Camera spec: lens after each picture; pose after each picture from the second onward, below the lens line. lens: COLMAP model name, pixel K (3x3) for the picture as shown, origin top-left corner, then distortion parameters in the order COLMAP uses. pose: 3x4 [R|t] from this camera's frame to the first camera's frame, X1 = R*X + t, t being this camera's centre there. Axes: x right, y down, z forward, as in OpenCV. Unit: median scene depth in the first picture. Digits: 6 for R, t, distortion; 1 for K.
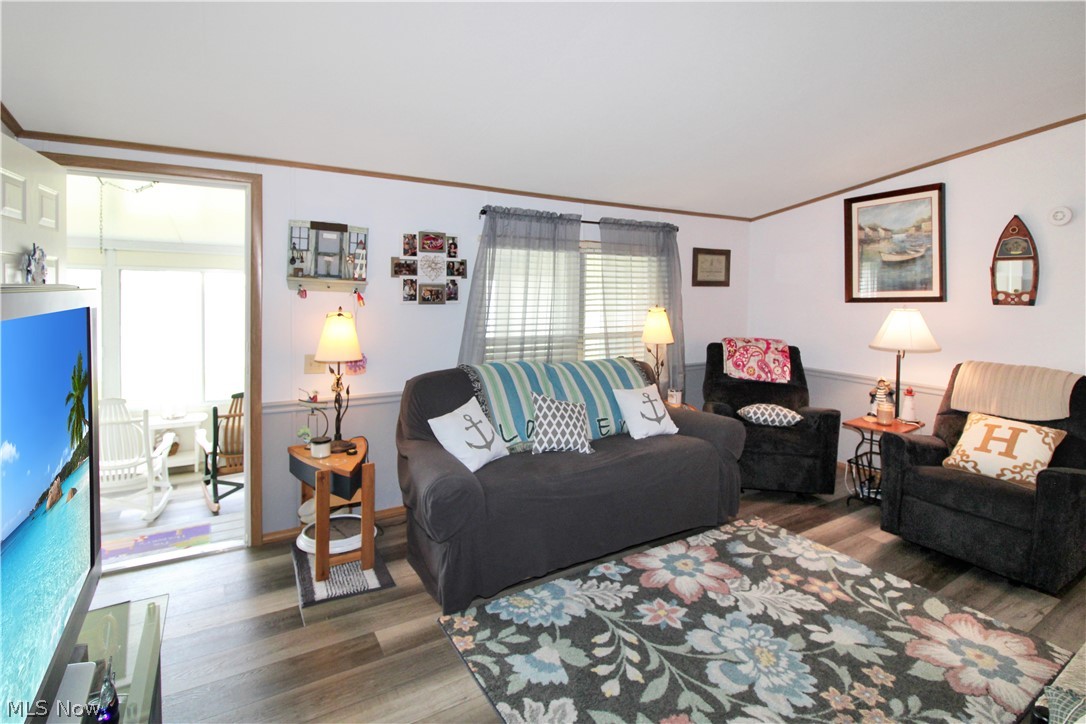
lens RADIAL K [[532.7, 0, 541.2], [0, 532.7, 308.6], [0, 0, 1]] dist [0.001030, -0.011926]
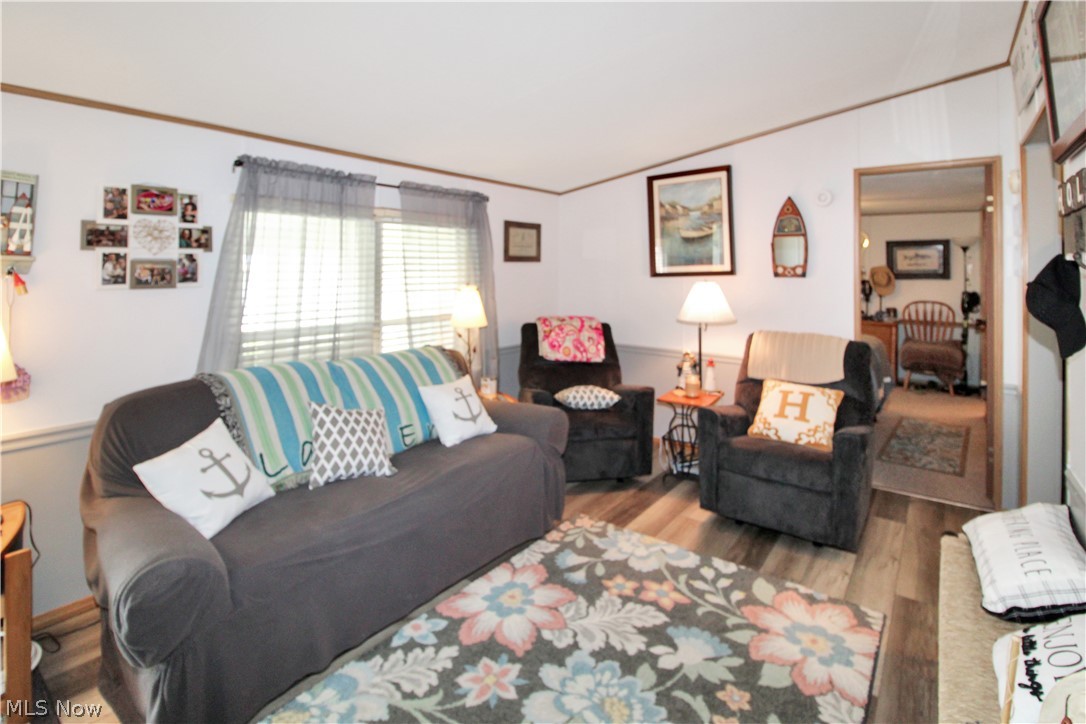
lens RADIAL K [[544.1, 0, 558.1], [0, 544.1, 263.2], [0, 0, 1]] dist [-0.002208, -0.007425]
pose [[0.922606, -0.004830, 0.385714, 0.011783], [0.020697, 0.999101, -0.036994, -0.004703], [-0.385189, 0.042114, 0.921876, 0.154217]]
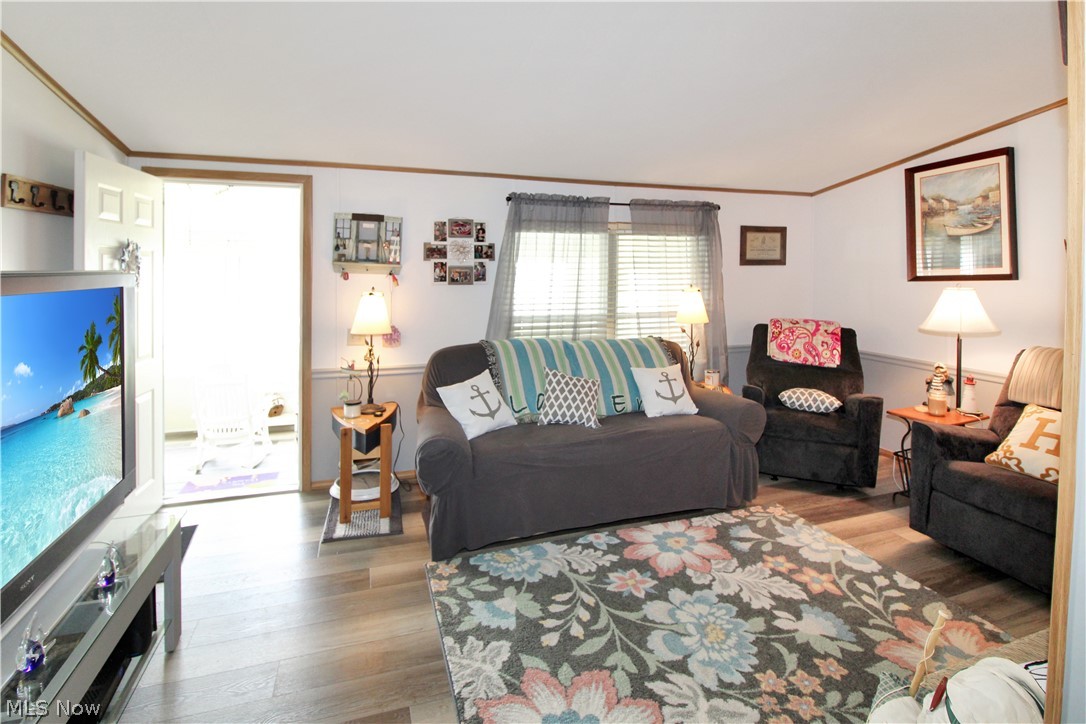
lens RADIAL K [[536.0, 0, 538.1], [0, 536.0, 277.0], [0, 0, 1]] dist [-0.004204, -0.005362]
pose [[0.976497, -0.006909, -0.215419, 0.210232], [0.001766, 0.999709, -0.024057, 0.003293], [0.215523, 0.023112, 0.976225, -0.049545]]
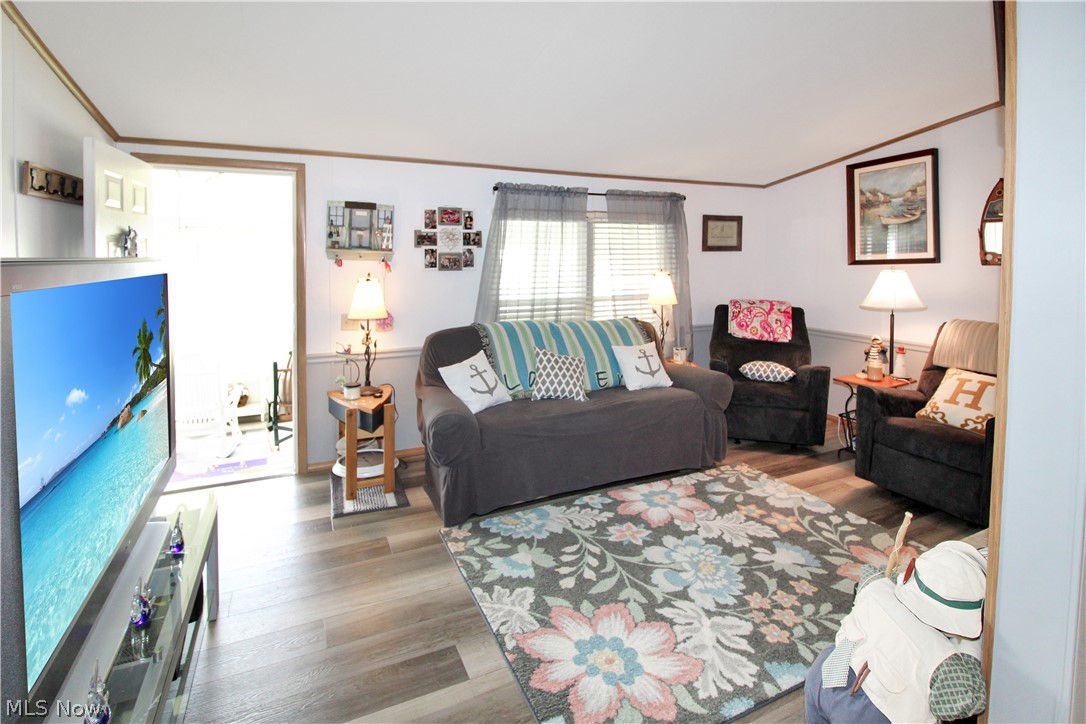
lens RADIAL K [[536.8, 0, 546.7], [0, 536.8, 273.8], [0, 0, 1]] dist [-0.002687, -0.000444]
pose [[0.994830, -0.010200, -0.101036, 0.130934], [0.009814, 0.999943, -0.004323, 0.006571], [0.101075, 0.003309, 0.994873, -0.140463]]
